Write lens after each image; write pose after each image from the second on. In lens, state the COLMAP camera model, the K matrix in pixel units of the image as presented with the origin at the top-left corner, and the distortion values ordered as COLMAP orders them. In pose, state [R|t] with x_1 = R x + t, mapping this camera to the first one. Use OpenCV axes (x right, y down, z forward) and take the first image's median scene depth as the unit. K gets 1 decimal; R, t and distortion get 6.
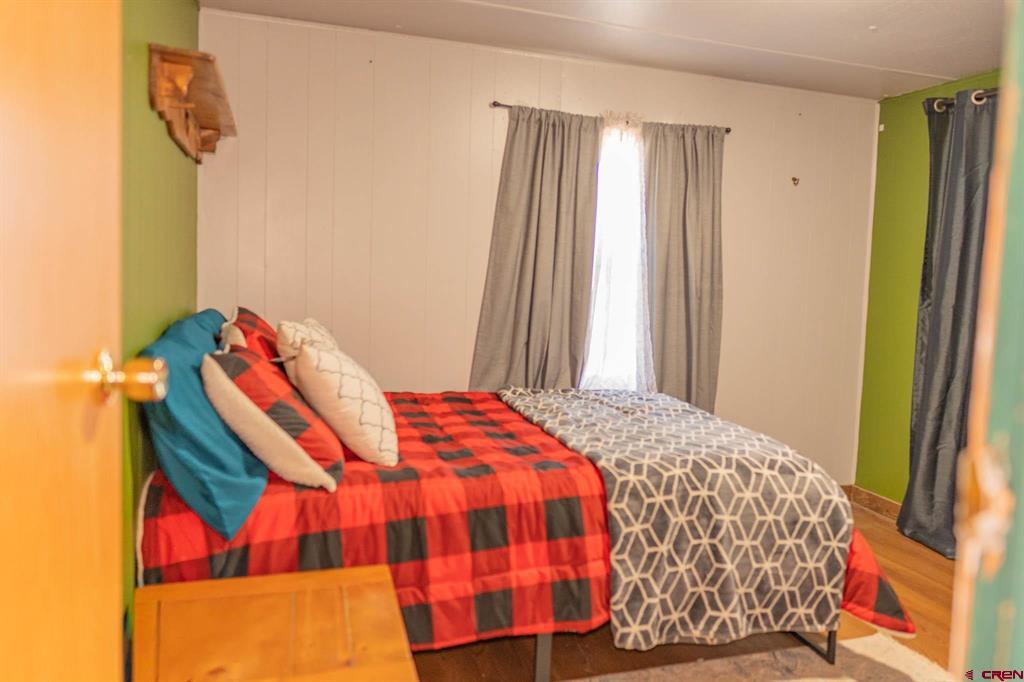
lens RADIAL K [[700.5, 0, 513.8], [0, 700.5, 338.6], [0, 0, 1]] dist [-0.002581, -0.002984]
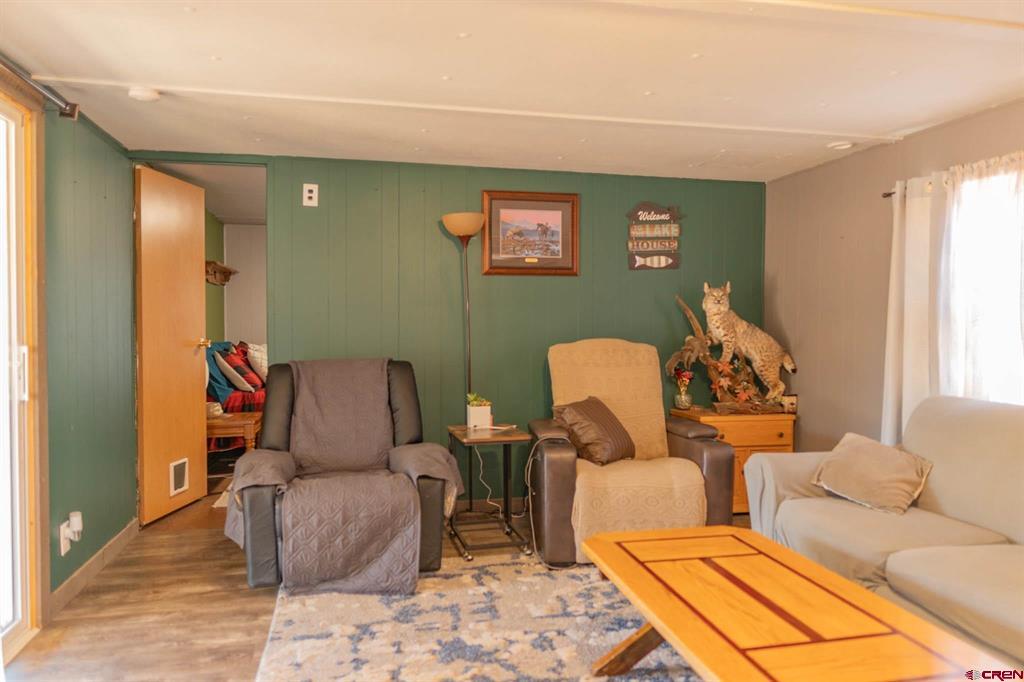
lens RADIAL K [[700.5, 0, 513.8], [0, 700.5, 338.6], [0, 0, 1]] dist [-0.002581, -0.002984]
pose [[0.994026, -0.033493, -0.103875, 1.301776], [0.026811, 0.997520, -0.065073, 0.211923], [0.105797, 0.061899, 0.992459, -2.141728]]
